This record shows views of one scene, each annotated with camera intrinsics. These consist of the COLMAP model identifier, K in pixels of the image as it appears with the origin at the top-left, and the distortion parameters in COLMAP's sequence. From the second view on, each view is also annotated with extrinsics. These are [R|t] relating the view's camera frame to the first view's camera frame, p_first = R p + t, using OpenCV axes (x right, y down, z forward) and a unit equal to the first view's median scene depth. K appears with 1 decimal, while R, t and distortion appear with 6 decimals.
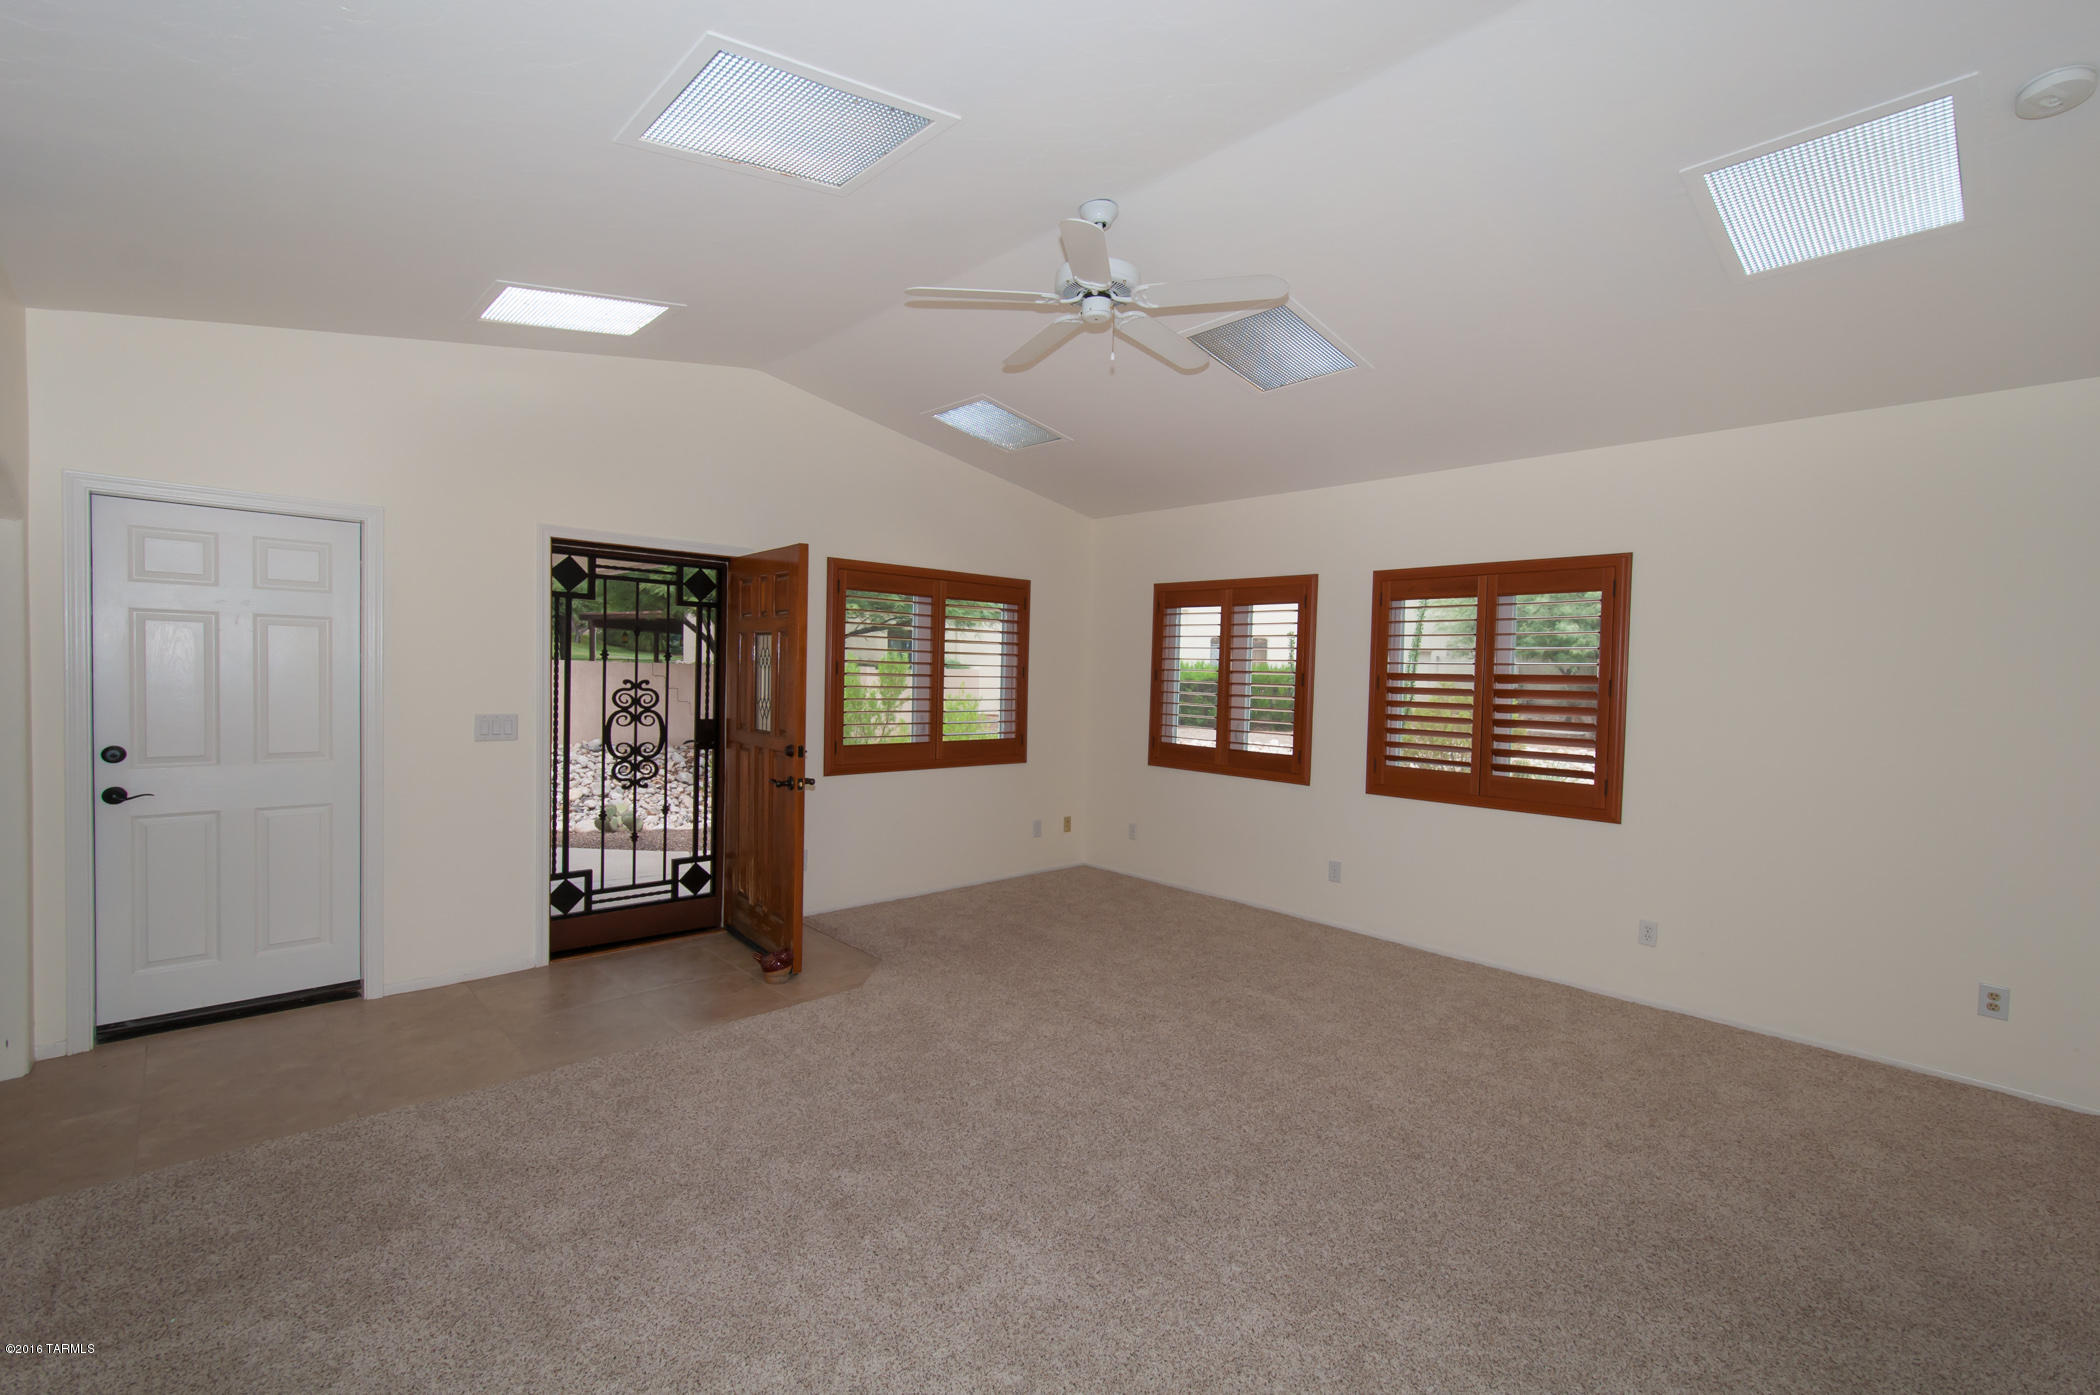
lens RADIAL K [[902.5, 0, 1057.0], [0, 902.5, 704.8], [0, 0, 1]] dist [0.015401, -0.005011]
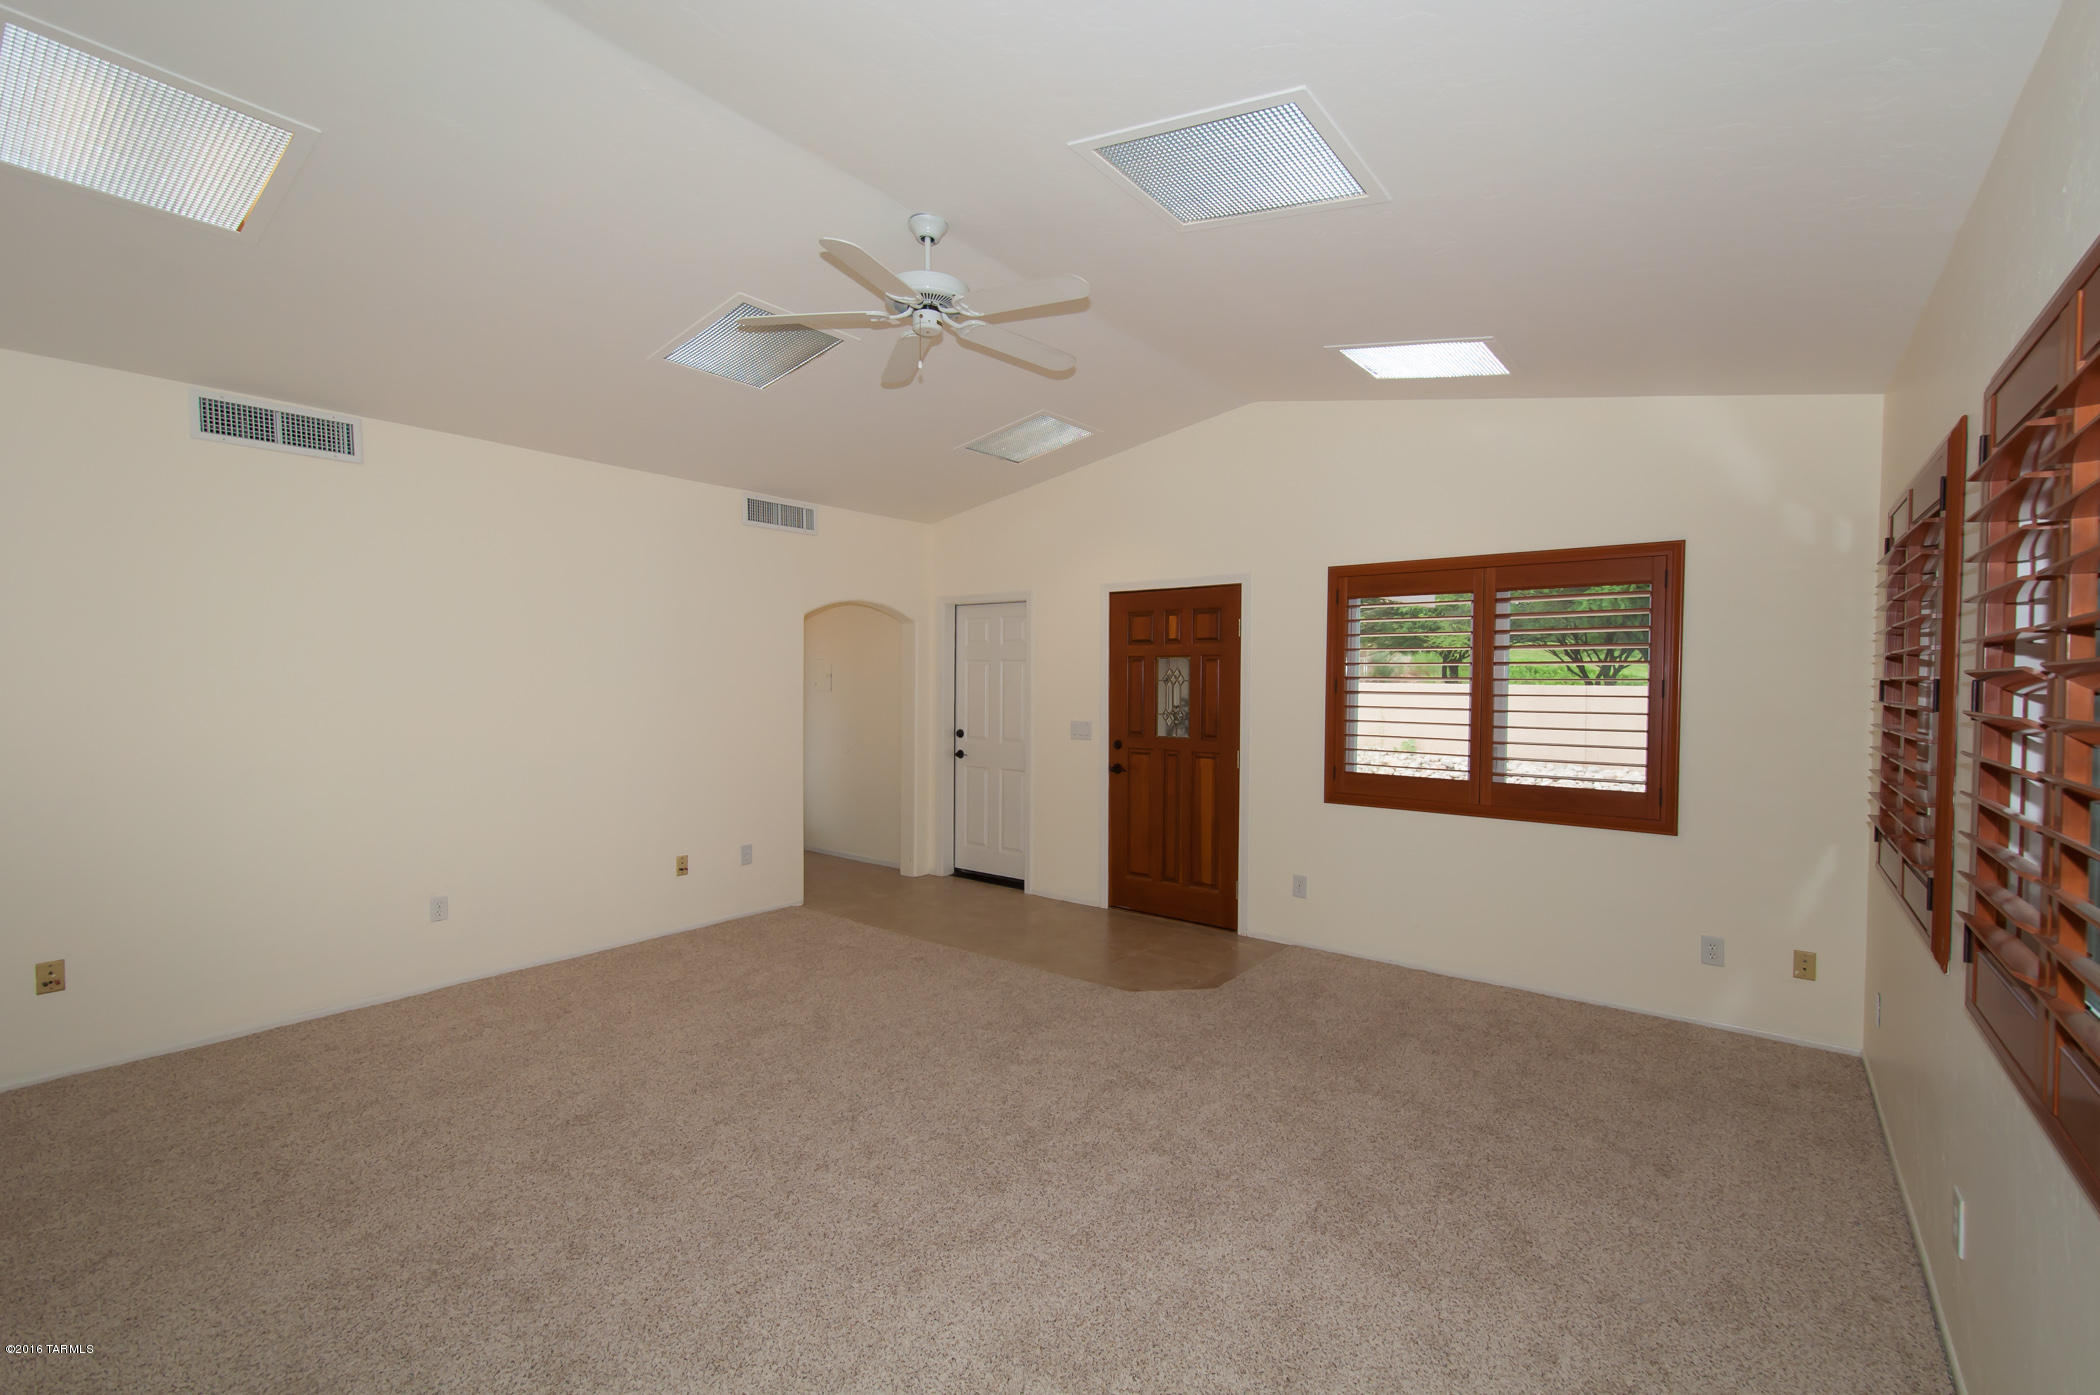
lens RADIAL K [[902.5, 0, 1057.0], [0, 902.5, 704.8], [0, 0, 1]] dist [0.015401, -0.005011]
pose [[0.152631, 0.013715, -0.988188, 0.608455], [-0.030718, 0.999486, 0.009128, -0.021424], [0.987806, 0.028962, 0.152974, 0.573045]]
